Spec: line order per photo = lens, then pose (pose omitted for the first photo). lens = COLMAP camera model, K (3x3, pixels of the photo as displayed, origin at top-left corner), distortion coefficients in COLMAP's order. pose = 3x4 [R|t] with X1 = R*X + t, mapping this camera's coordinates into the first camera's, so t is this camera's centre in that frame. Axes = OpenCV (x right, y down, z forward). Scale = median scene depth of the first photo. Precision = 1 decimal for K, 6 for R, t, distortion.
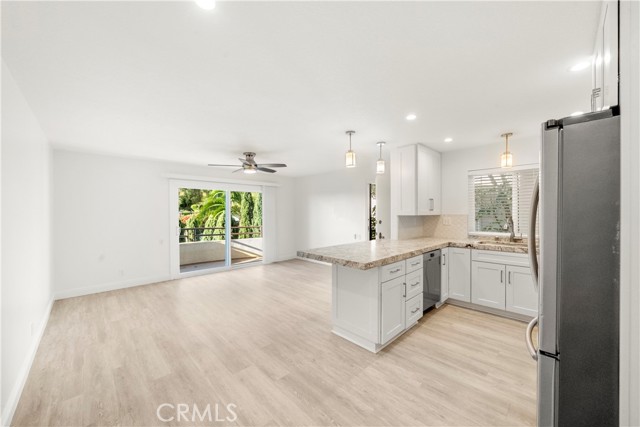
lens RADIAL K [[232.0, 0, 318.7], [0, 232.0, 213.8], [0, 0, 1]] dist [-0.001694, -0.000105]
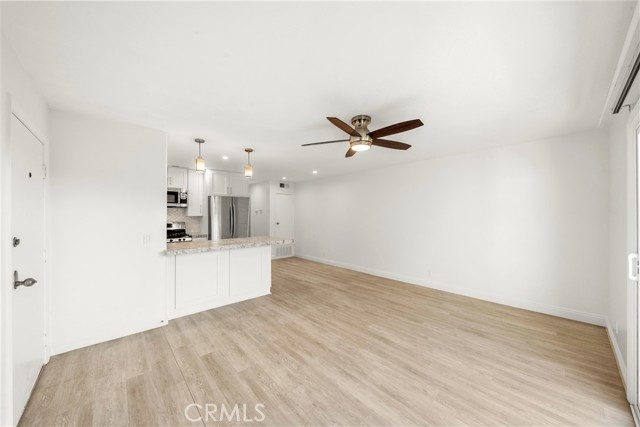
lens RADIAL K [[232.0, 0, 318.0], [0, 232.0, 214.7], [0, 0, 1]] dist [-0.001694, -0.000105]
pose [[-0.999014, 0.003339, 0.044276, -0.316008], [0.003492, 0.999988, 0.003359, -0.003173], [-0.044264, 0.003510, -0.999014, 2.478565]]
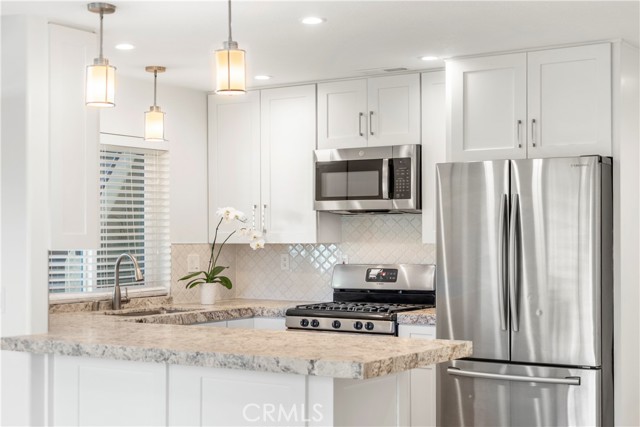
lens RADIAL K [[1008.9, 0, 296.2], [0, 1008.9, 226.0], [0, 0, 1]] dist [0.025775, 0.000000]
pose [[-0.199969, 0.015591, 0.979678, -1.346979], [0.005891, 0.999874, -0.014710, 0.004288], [-0.979785, 0.002830, -0.200036, 1.330720]]
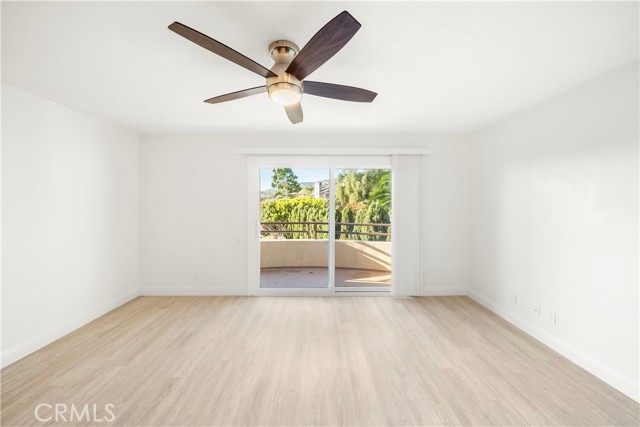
lens RADIAL K [[221.6, 0, 321.1], [0, 221.6, 202.8], [0, 0, 1]] dist [-0.008778, 0.000555]
pose [[0.723311, 0.004879, -0.690505, 0.002722], [-0.006843, 0.999977, -0.000102, -0.009653], [0.690488, 0.004799, 0.723328, 1.188072]]
